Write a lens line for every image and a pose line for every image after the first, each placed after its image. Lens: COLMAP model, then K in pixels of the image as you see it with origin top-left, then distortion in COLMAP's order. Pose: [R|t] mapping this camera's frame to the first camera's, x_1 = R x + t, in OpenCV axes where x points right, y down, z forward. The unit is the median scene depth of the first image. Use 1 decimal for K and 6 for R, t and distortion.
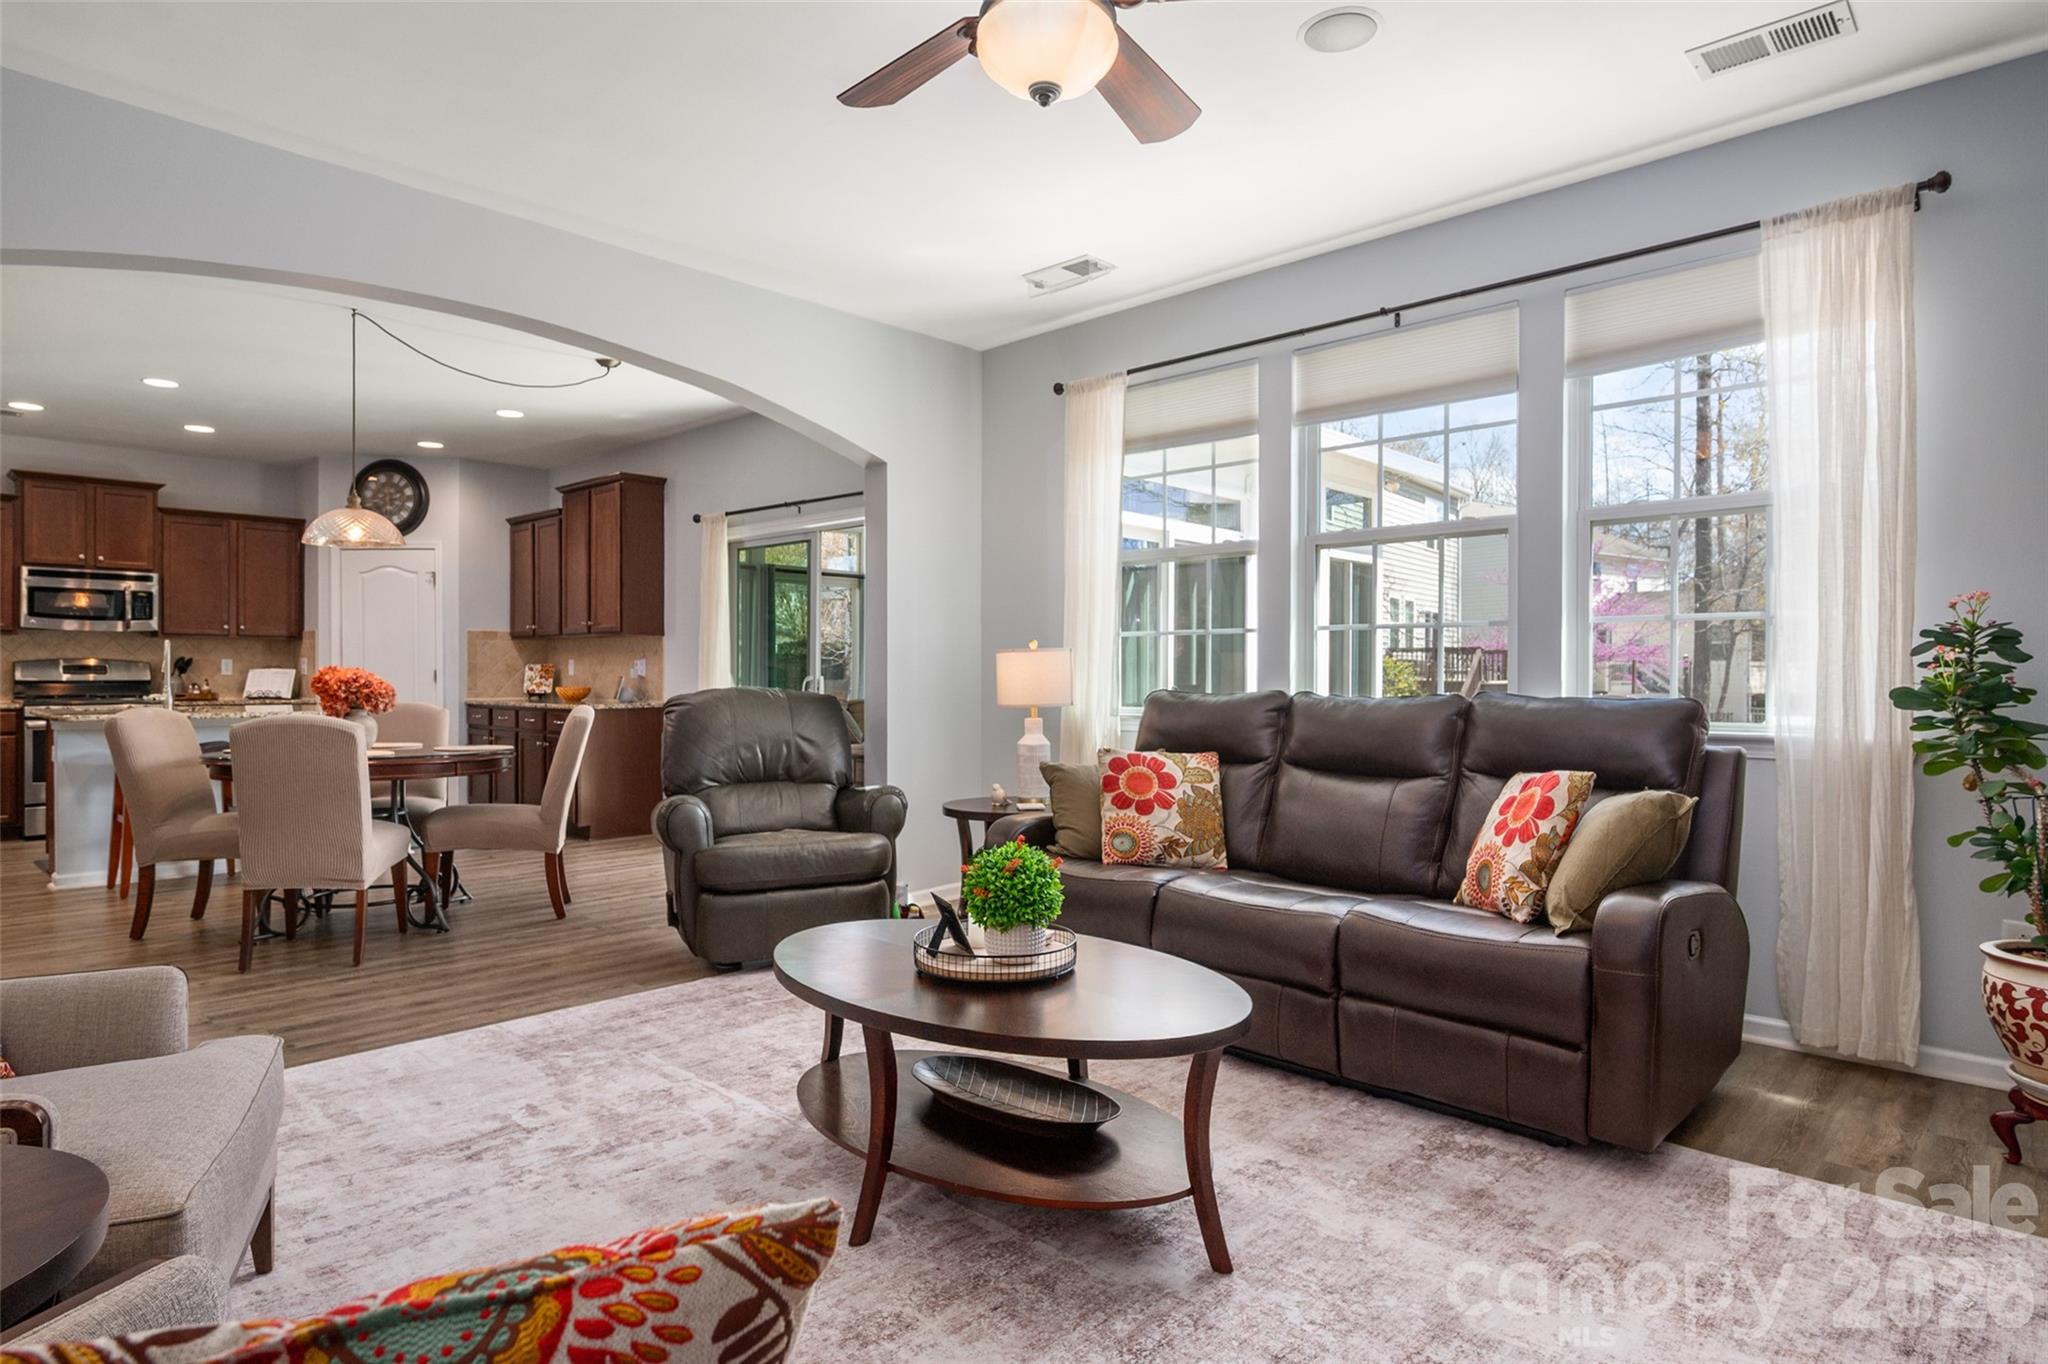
lens RADIAL K [[1137.1, 0, 1029.4], [0, 1137.1, 677.1], [0, 0, 1]] dist [-0.002786, -0.001237]
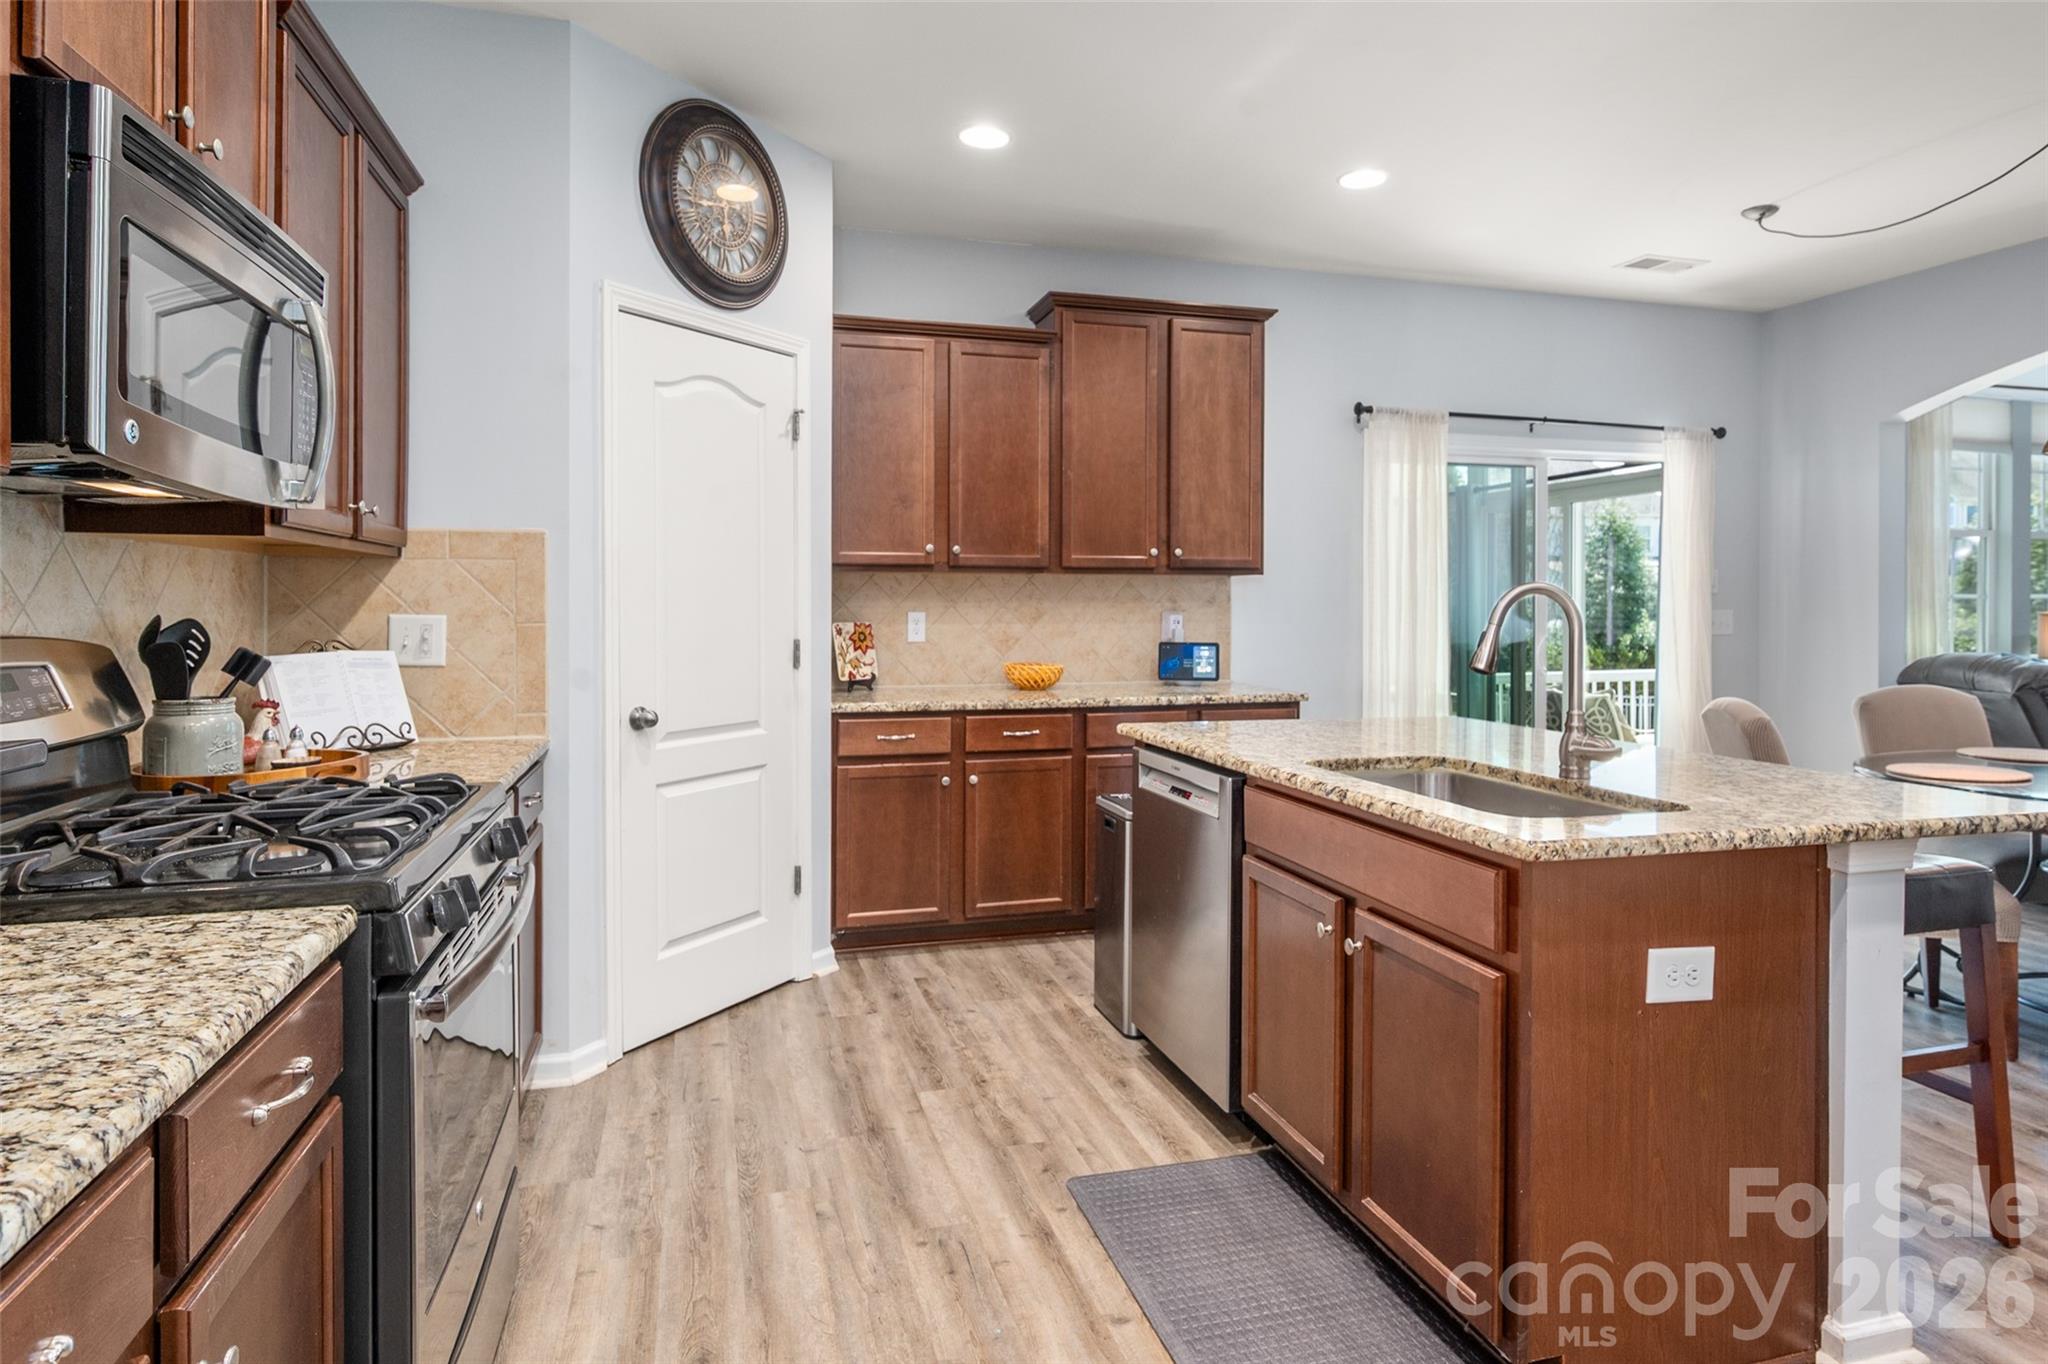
lens RADIAL K [[1137.1, 0, 1030.7], [0, 1137.1, 609.3], [0, 0, 1]] dist [-0.002786, -0.001237]
pose [[0.514222, -0.003724, 0.857649, -0.927702], [0.000745, 0.999992, 0.003896, -0.021182], [-0.857657, -0.001364, 0.514221, 0.774201]]
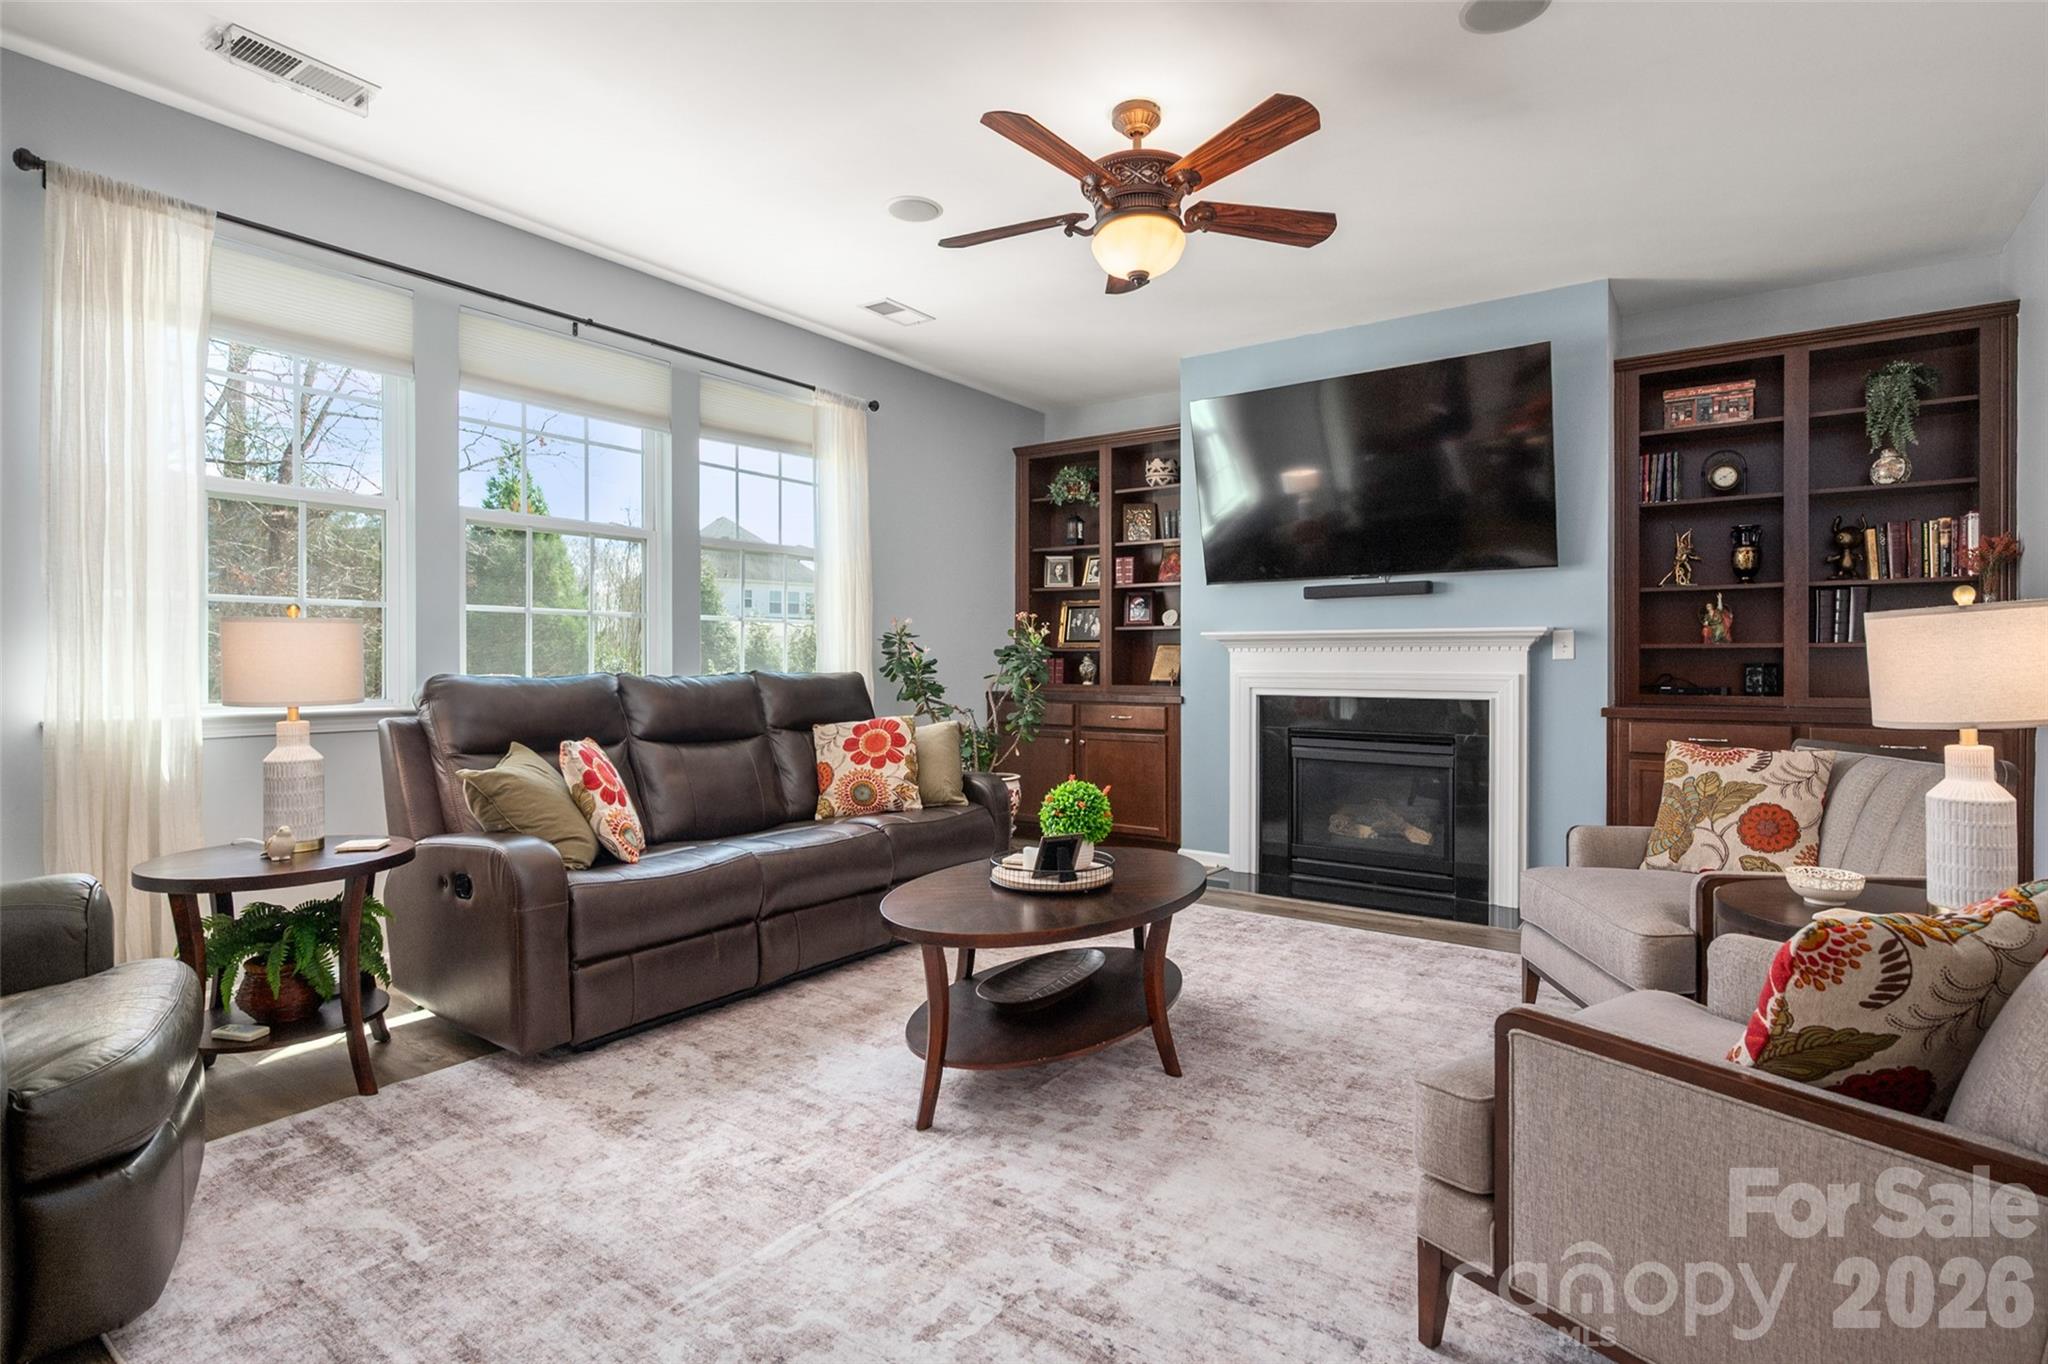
lens RADIAL K [[1021.0, 0, 1041.7], [0, 1021.0, 659.2], [0, 0, 1]] dist [-0.006168, 0.000010]
pose [[-0.154209, -0.000474, 0.988038, -0.370552], [-0.000080, 1.000000, 0.000467, -0.000116], [-0.988038, -0.000007, -0.154209, 0.374408]]
